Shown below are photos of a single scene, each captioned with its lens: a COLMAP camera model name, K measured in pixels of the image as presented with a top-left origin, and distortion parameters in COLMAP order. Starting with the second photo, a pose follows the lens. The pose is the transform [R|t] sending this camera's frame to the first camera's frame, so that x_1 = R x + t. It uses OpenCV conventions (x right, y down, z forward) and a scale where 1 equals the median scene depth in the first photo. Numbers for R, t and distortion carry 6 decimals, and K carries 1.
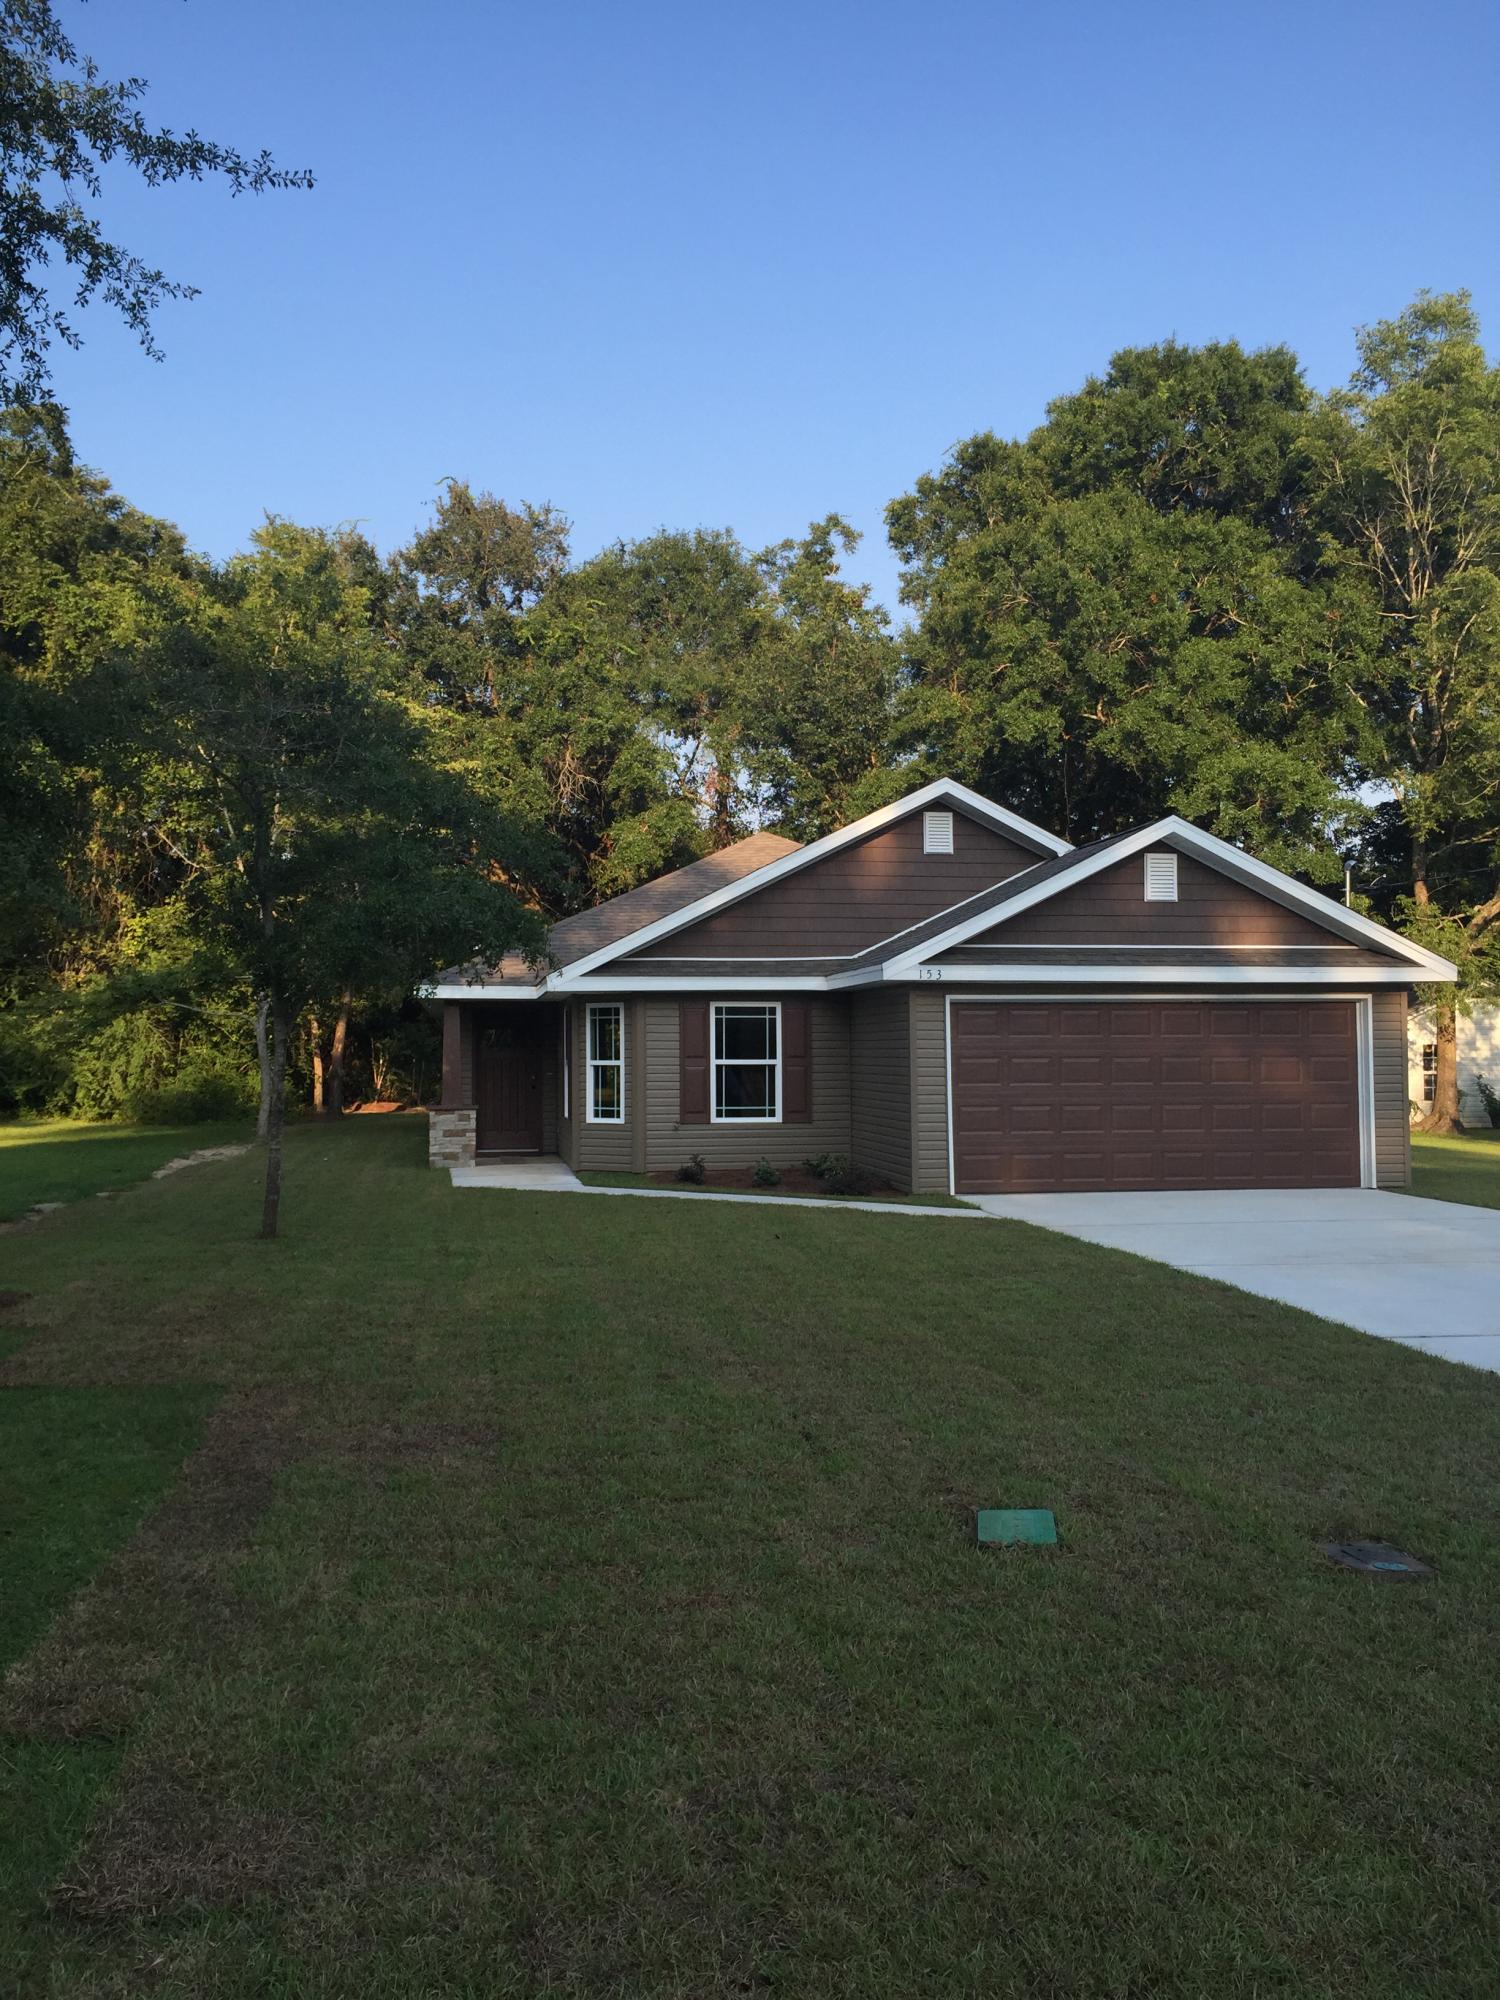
lens RADIAL K [[1720.1, 0, 765.7], [0, 1720.1, 998.2], [0, 0, 1]] dist [0.089202, -0.134525]
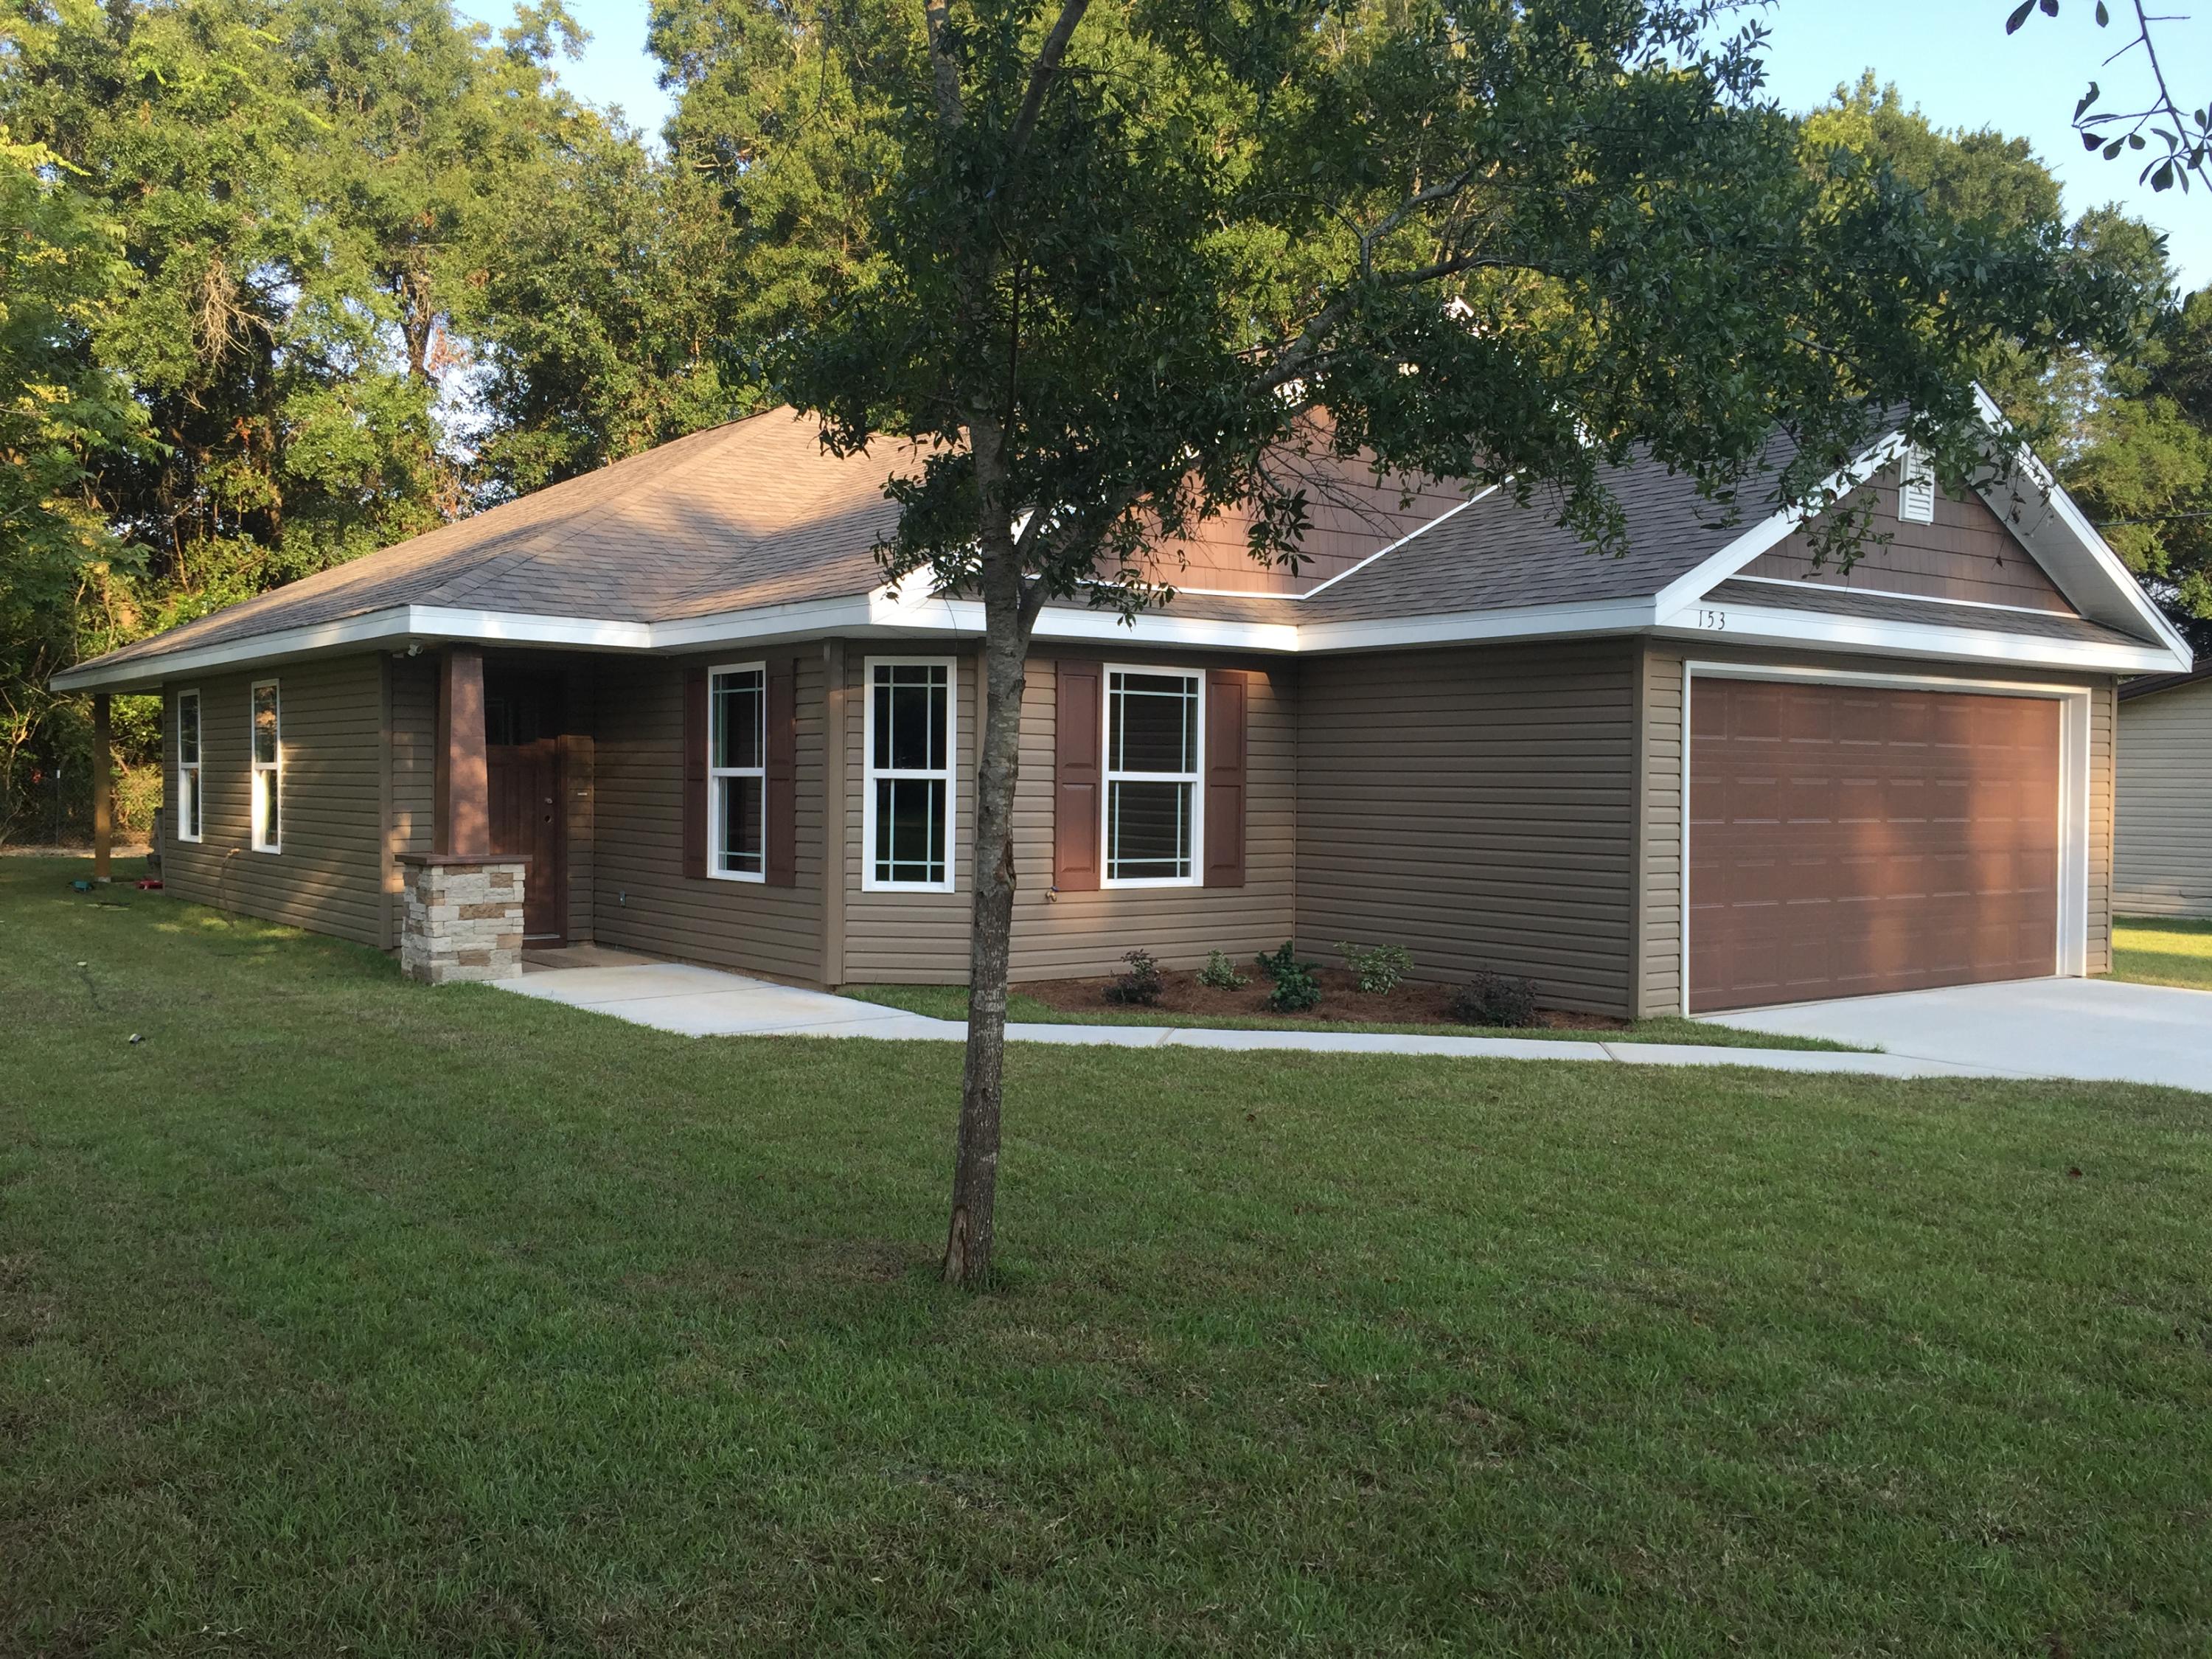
lens RADIAL K [[1902.4, 0, 1108.3], [0, 1902.4, 813.0], [0, 0, 1]] dist [0.089202, -0.134525]
pose [[0.885840, 0.006659, 0.463944, -0.300619], [-0.029974, 0.998630, 0.042898, 0.022754], [-0.463022, -0.051908, 0.884825, 0.465929]]
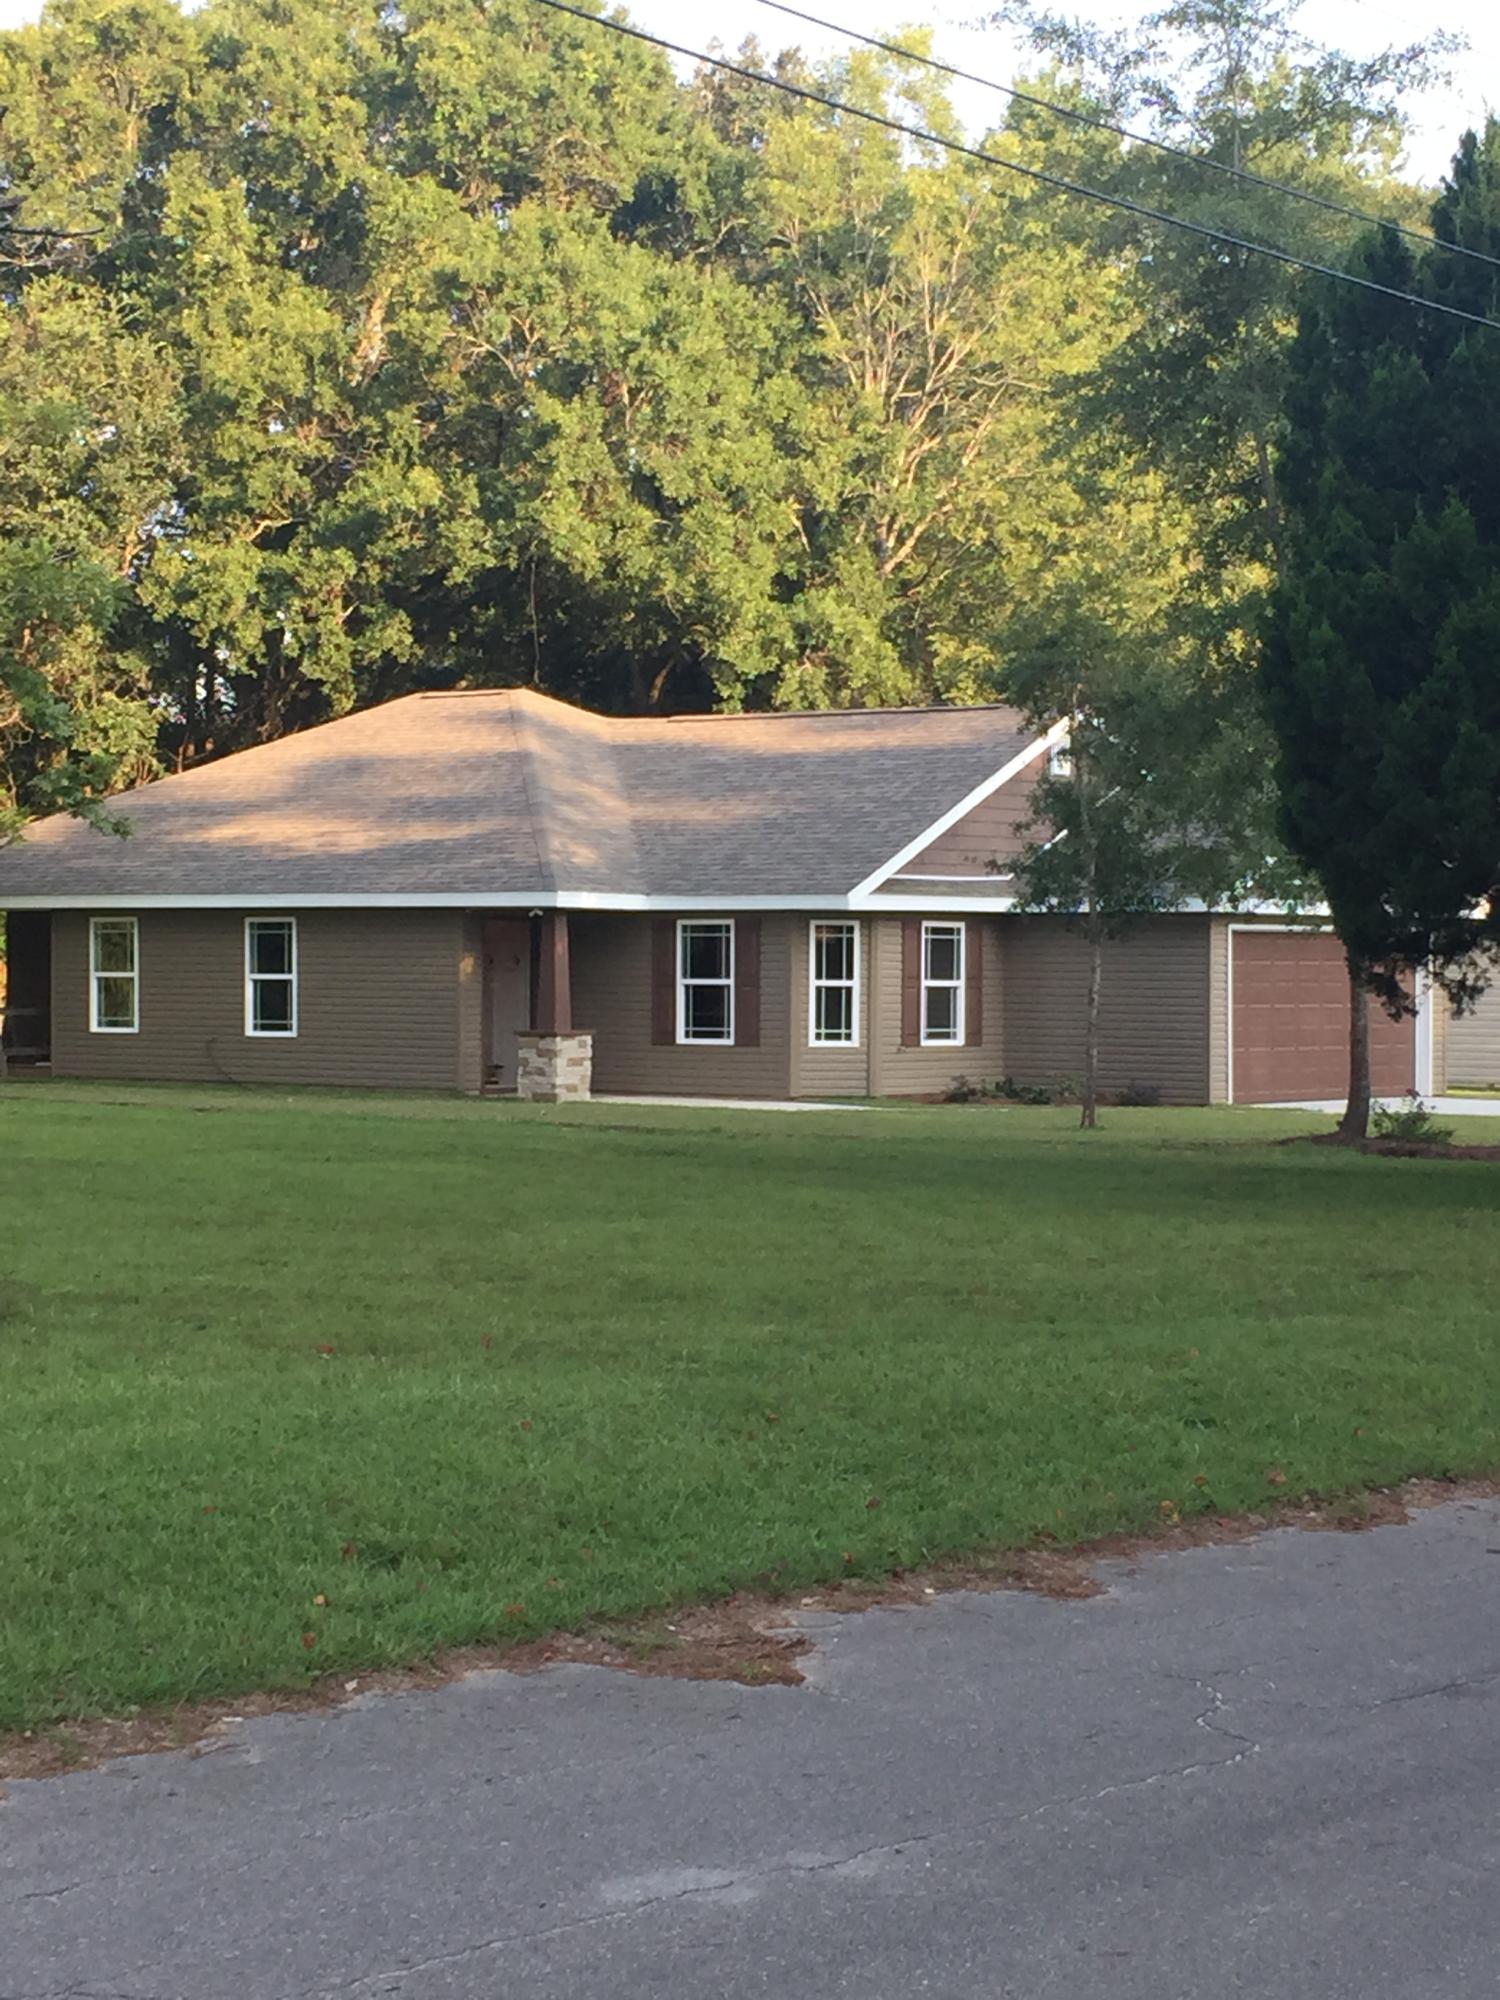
lens RADIAL K [[3925.5, 0, 747.3], [0, 3925.5, 997.9], [0, 0, 1]] dist [0.378813, 0.000000]
pose [[0.743607, 0.006972, 0.668580, -1.565161], [-0.032456, 0.999143, 0.025679, -0.008384], [-0.667829, -0.040794, 0.743196, -0.576069]]
